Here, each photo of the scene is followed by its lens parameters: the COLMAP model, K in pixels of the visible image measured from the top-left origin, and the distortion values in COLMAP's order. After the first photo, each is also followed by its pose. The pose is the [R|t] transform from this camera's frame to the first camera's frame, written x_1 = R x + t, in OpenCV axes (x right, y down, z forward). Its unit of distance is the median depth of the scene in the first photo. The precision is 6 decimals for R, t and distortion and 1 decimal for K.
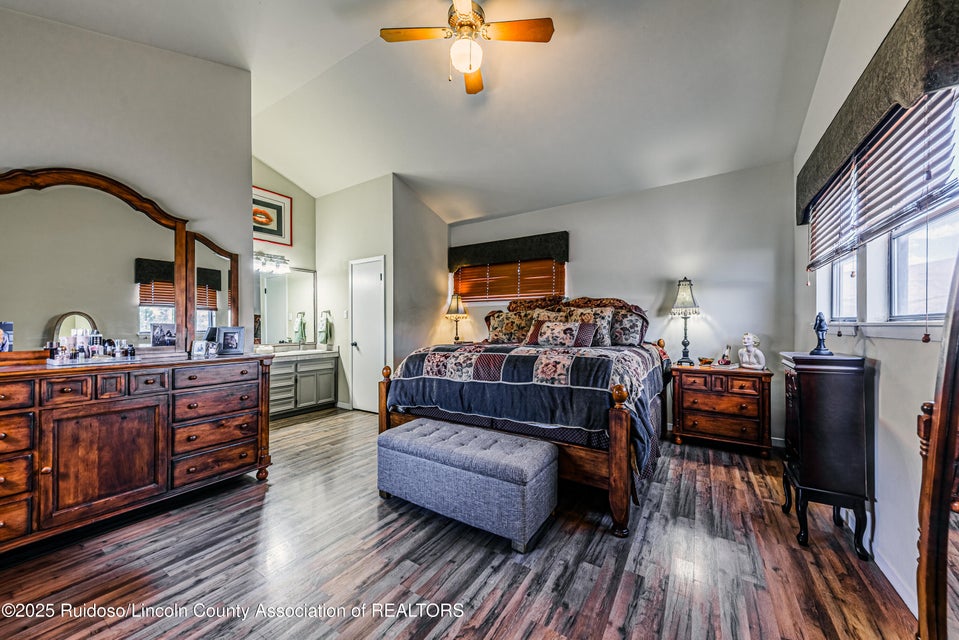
lens RADIAL K [[334.8, 0, 484.3], [0, 334.8, 324.2], [0, 0, 1]] dist [0.009214, -0.003474]
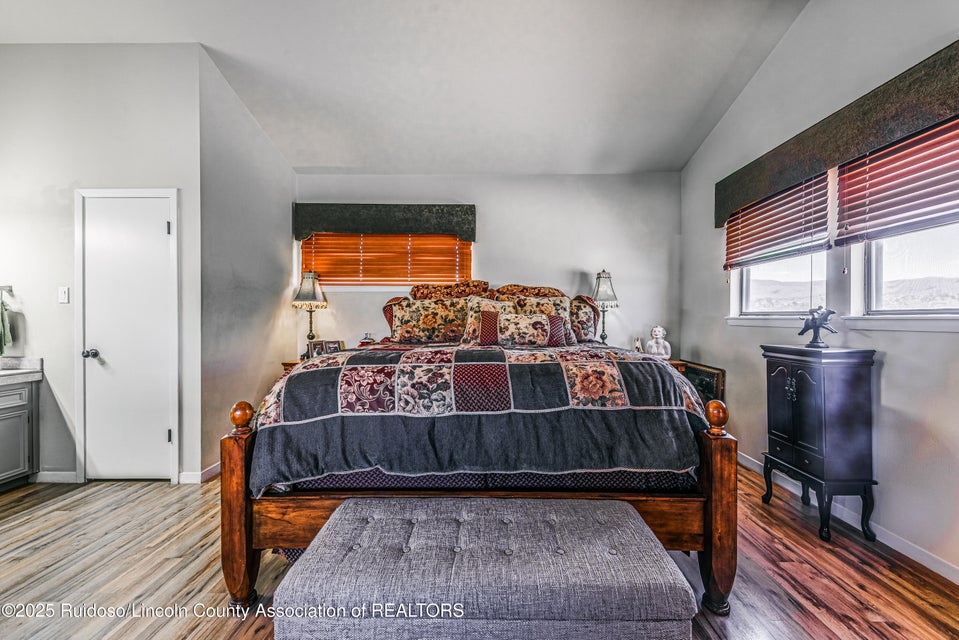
lens RADIAL K [[334.8, 0, 485.9], [0, 334.8, 317.7], [0, 0, 1]] dist [0.009214, -0.003474]
pose [[0.847345, 0.004789, 0.531022, -0.243919], [-0.004911, 0.999987, -0.001183, 0.004194], [-0.531021, -0.001605, 0.847357, 0.398704]]
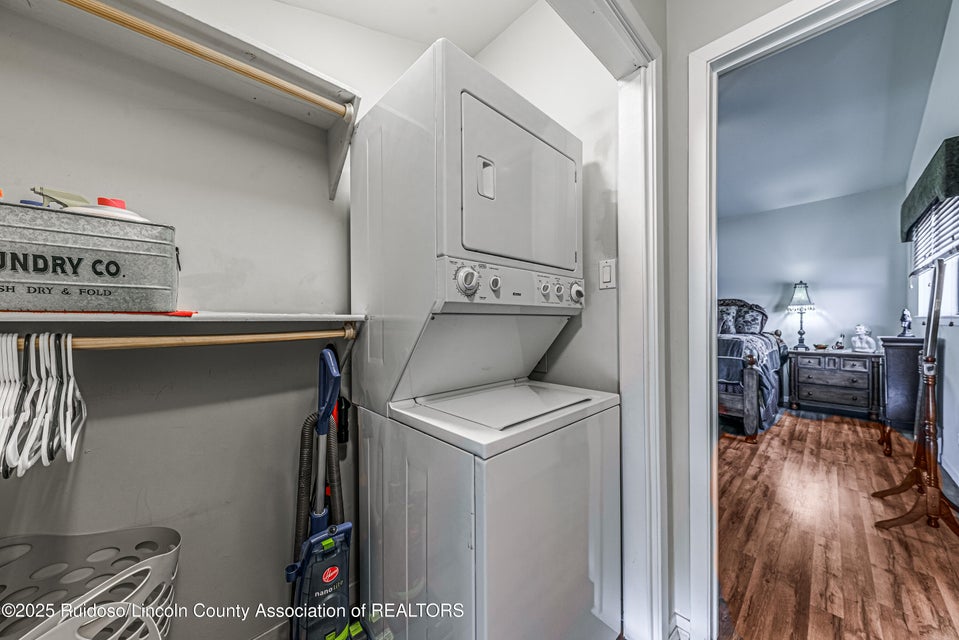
lens RADIAL K [[334.8, 0, 467.3], [0, 334.8, 323.6], [0, 0, 1]] dist [0.009214, -0.003474]
pose [[0.968801, -0.004763, -0.247794, -0.346570], [0.007239, 0.999933, 0.009081, 0.001297], [0.247734, -0.010592, 0.968770, -0.613125]]
